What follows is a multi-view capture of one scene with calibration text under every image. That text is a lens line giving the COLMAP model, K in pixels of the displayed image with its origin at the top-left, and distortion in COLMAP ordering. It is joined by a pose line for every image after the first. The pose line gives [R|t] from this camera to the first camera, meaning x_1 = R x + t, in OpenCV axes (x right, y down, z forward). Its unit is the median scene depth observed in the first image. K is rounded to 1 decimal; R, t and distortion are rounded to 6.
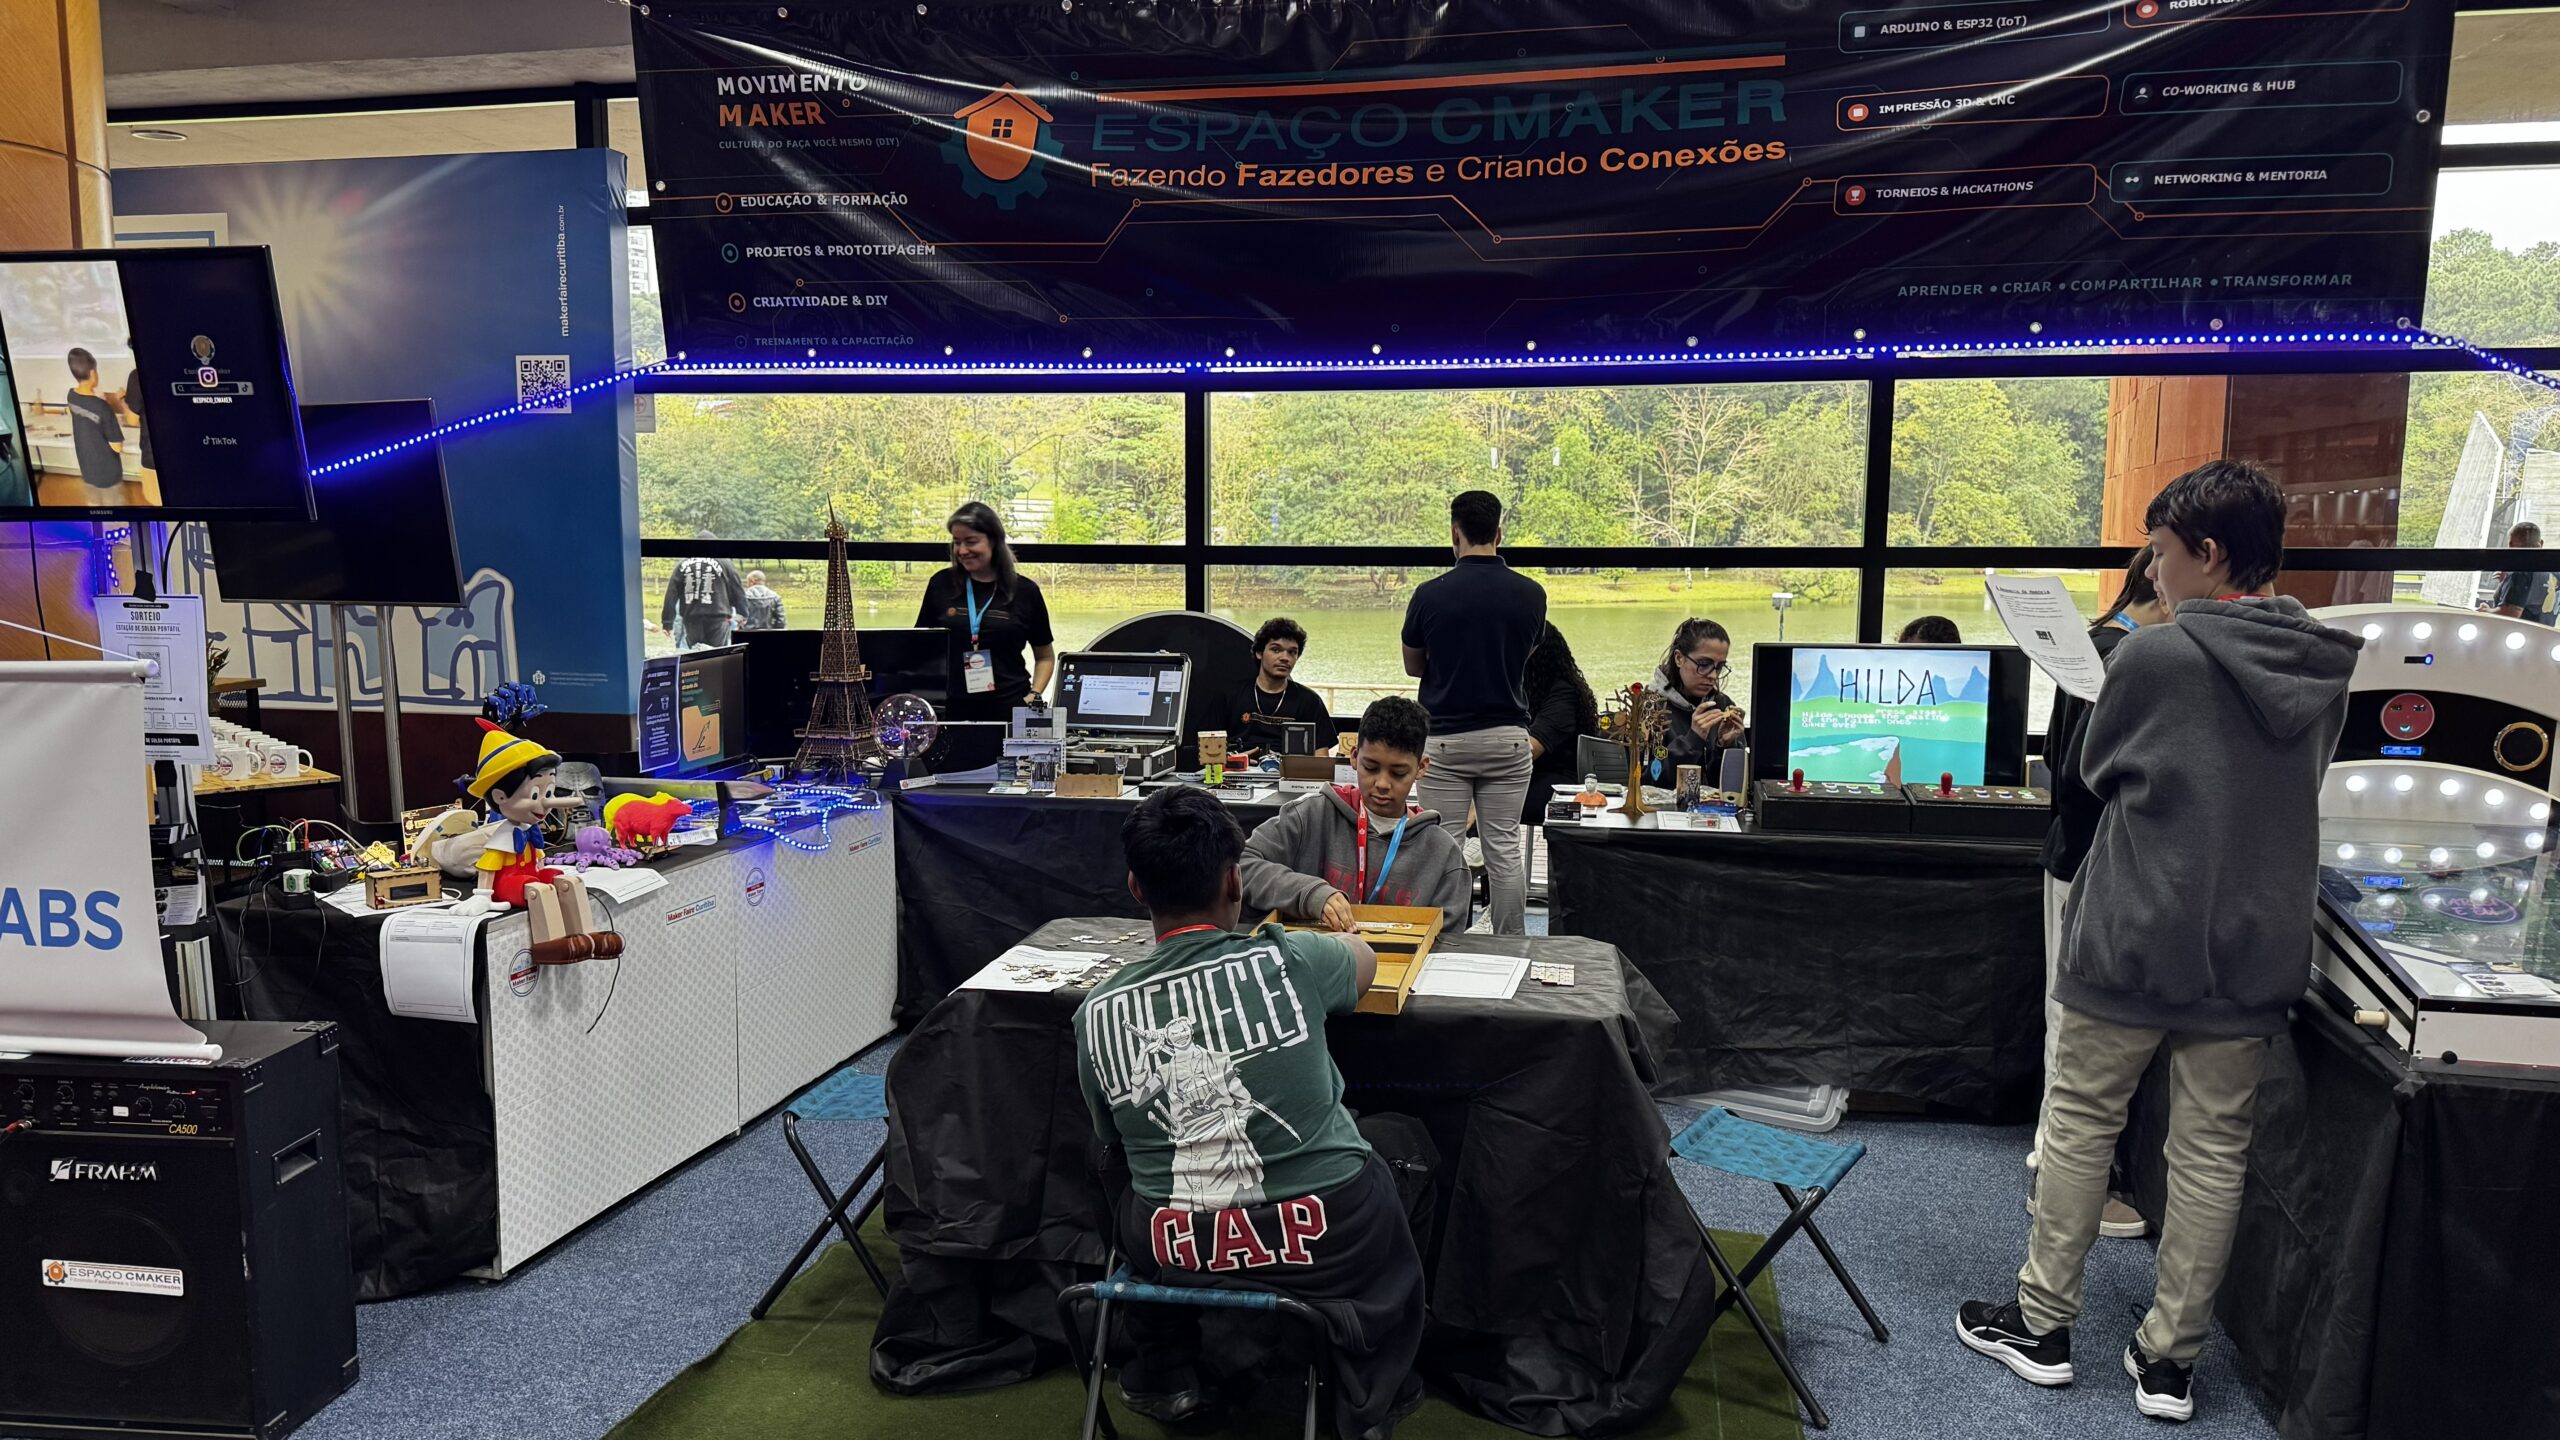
lens RADIAL K [[1778.4, 0, 1294.1], [0, 1778.4, 744.9], [0, 0, 1]] dist [0.053672, -0.057404]
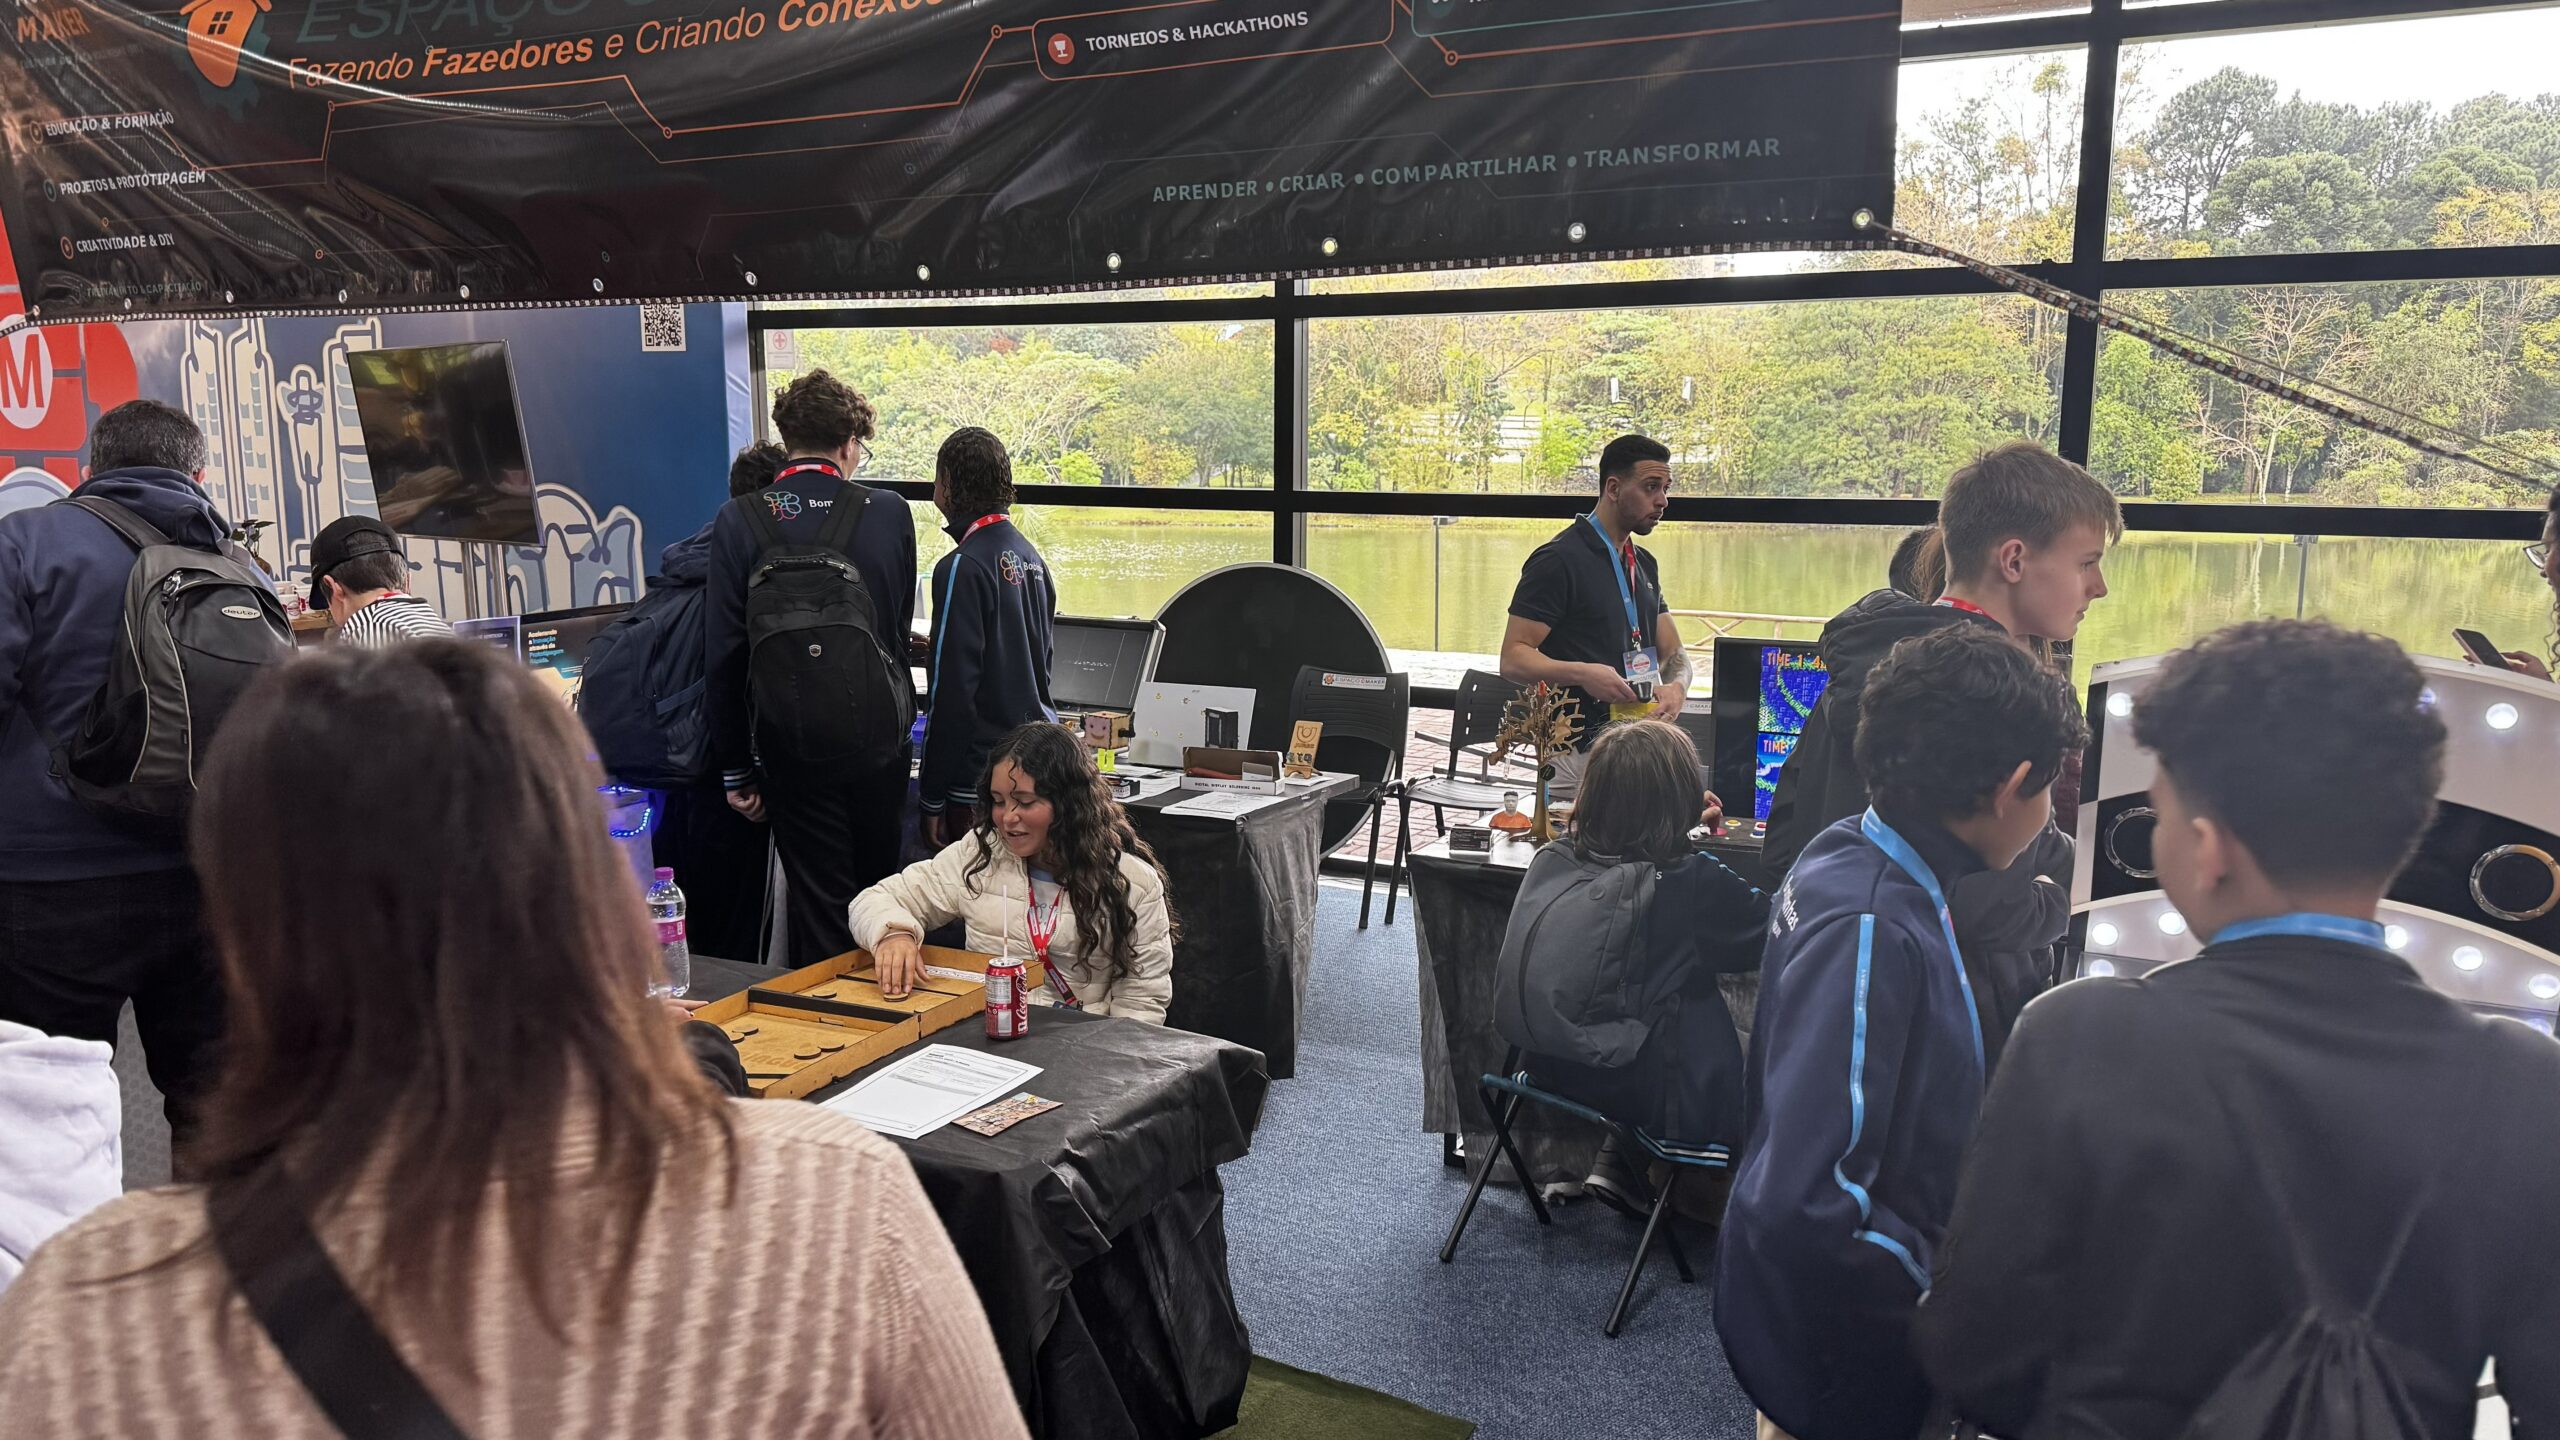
lens RADIAL K [[1778.4, 0, 1296.5], [0, 1778.4, 745.5], [0, 0, 1]] dist [0.053672, -0.057404]
pose [[0.958579, 0.050375, -0.280337, 0.478816], [-0.037381, 0.997973, 0.051508, -0.067738], [0.282364, -0.038895, 0.958519, 0.299445]]
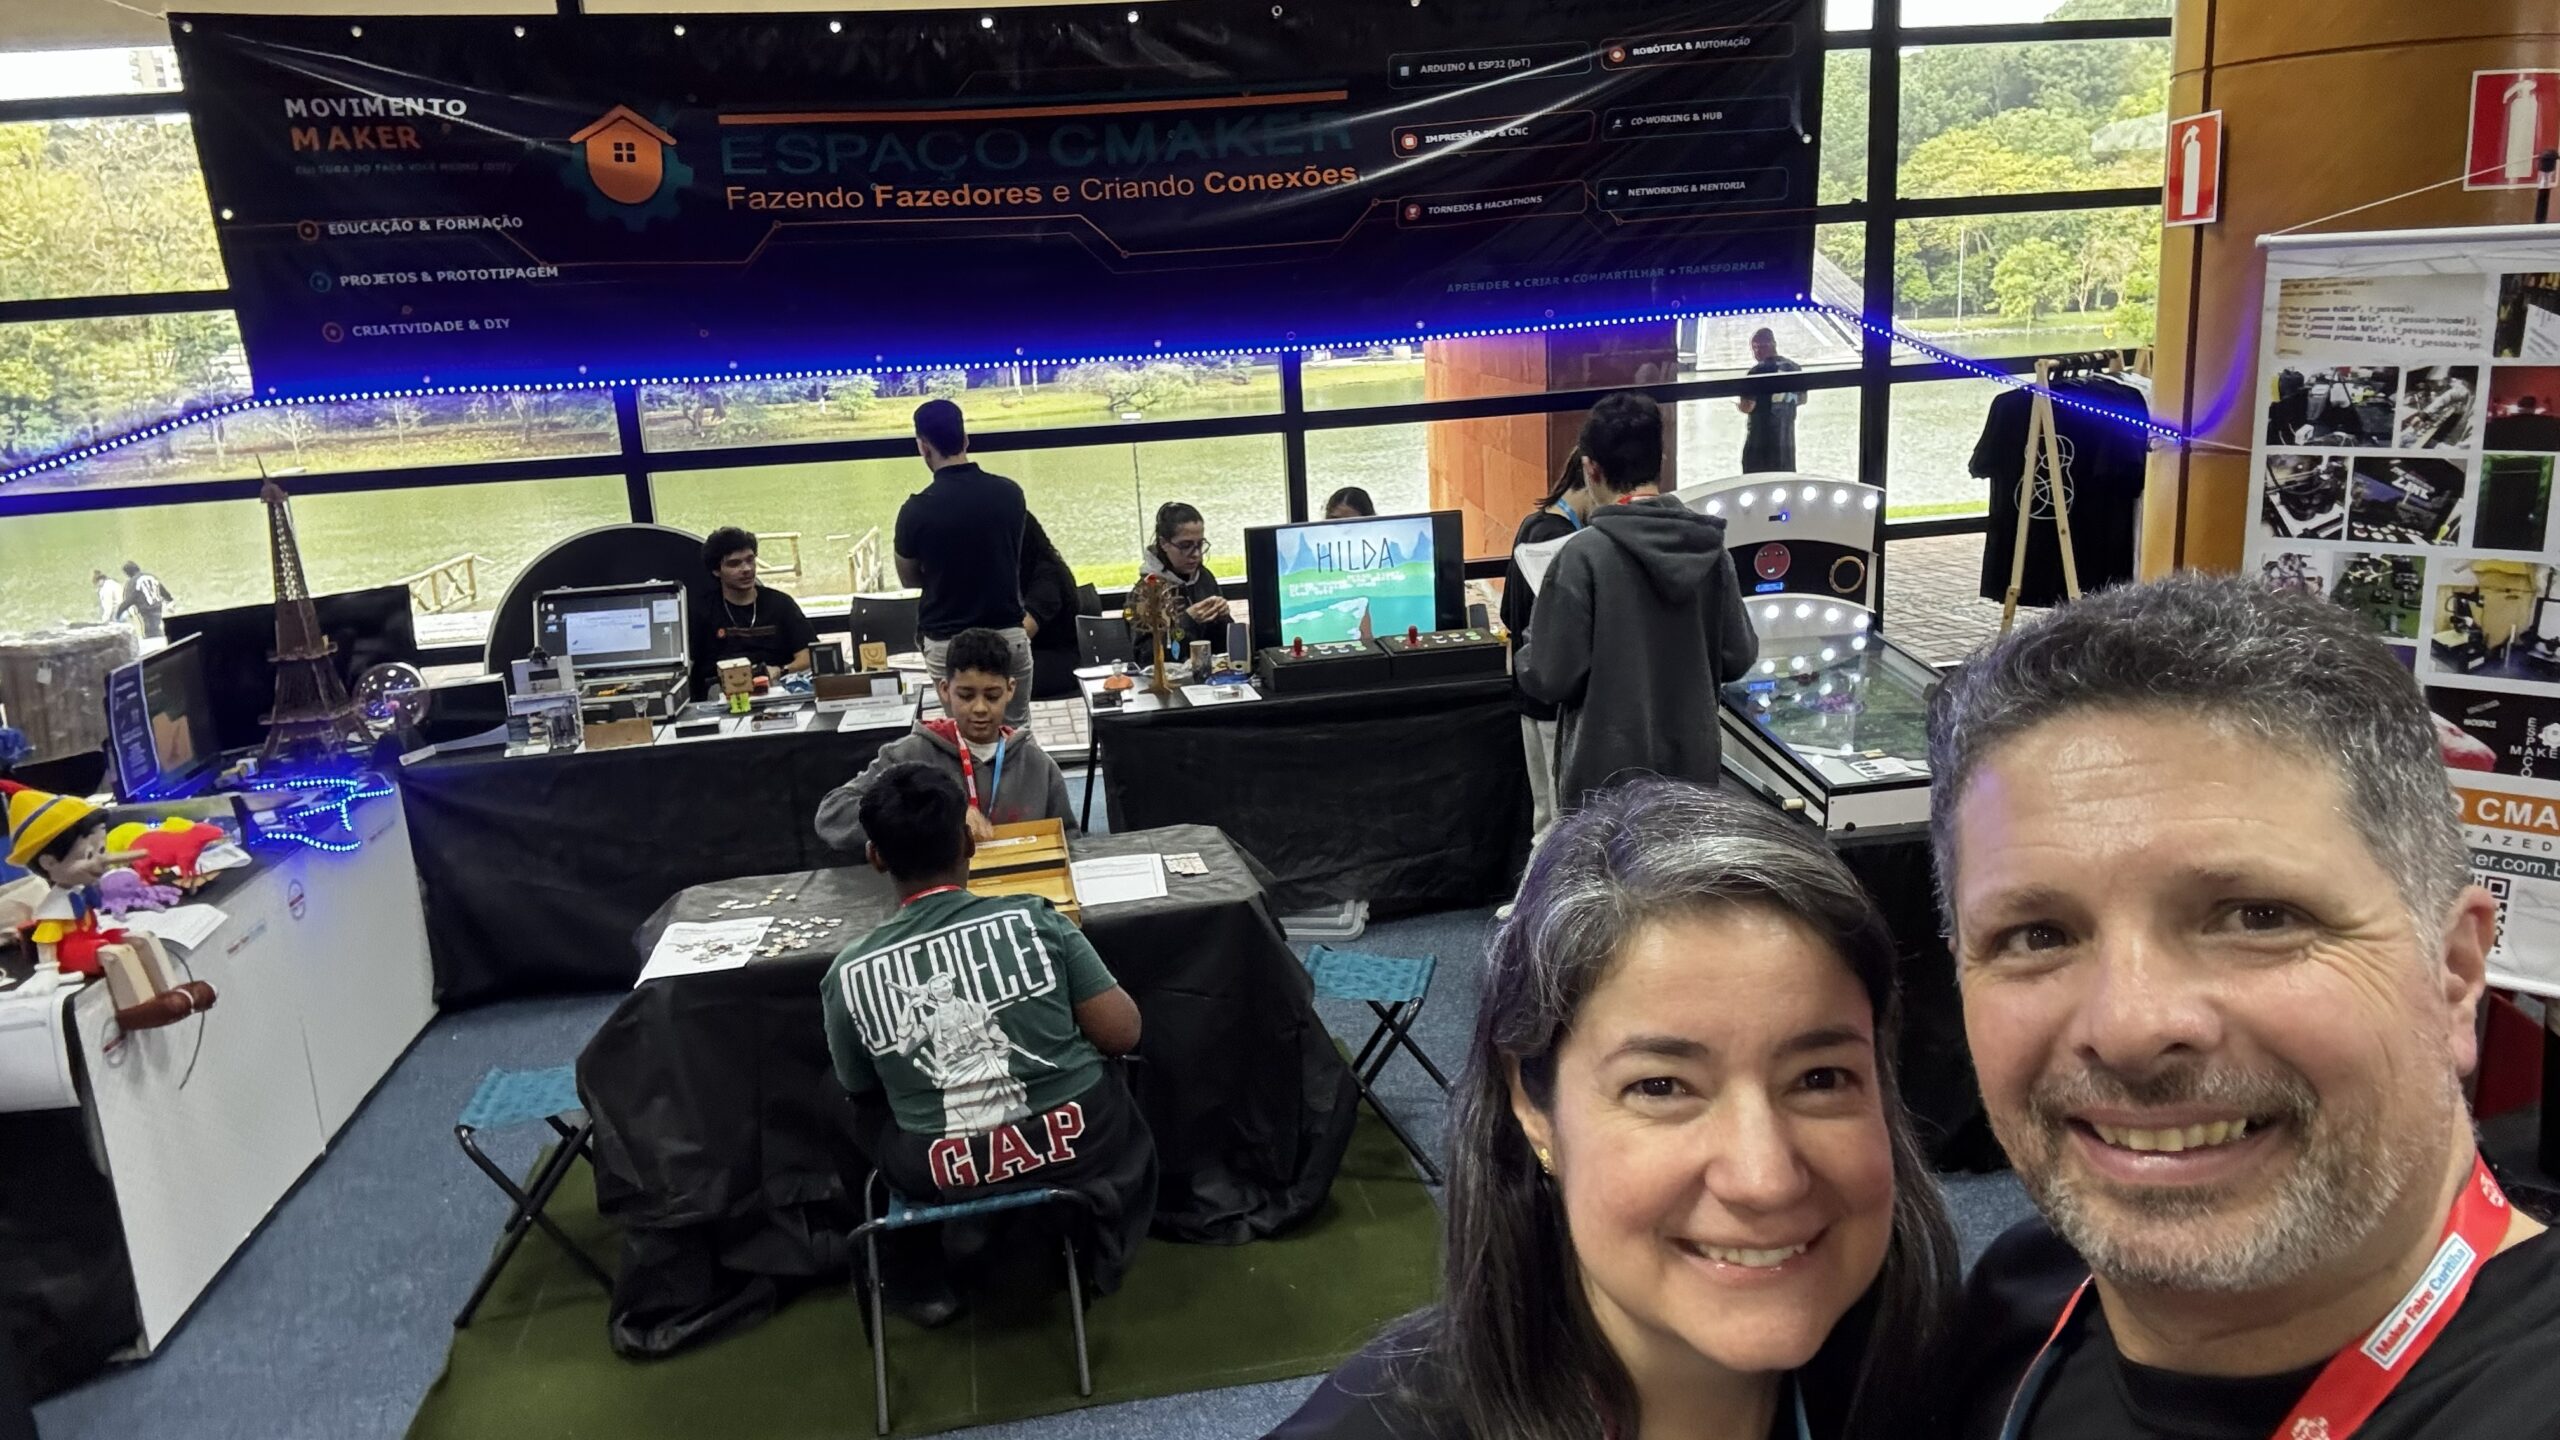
lens RADIAL K [[1755.7, 0, 1293.7], [0, 1755.7, 743.7], [0, 0, 1]] dist [0.089493, -0.084089]
pose [[0.927104, -0.142513, 0.346652, -0.182713], [0.105964, 0.986820, 0.122298, -0.085052], [-0.359513, -0.076651, 0.929987, -0.088129]]
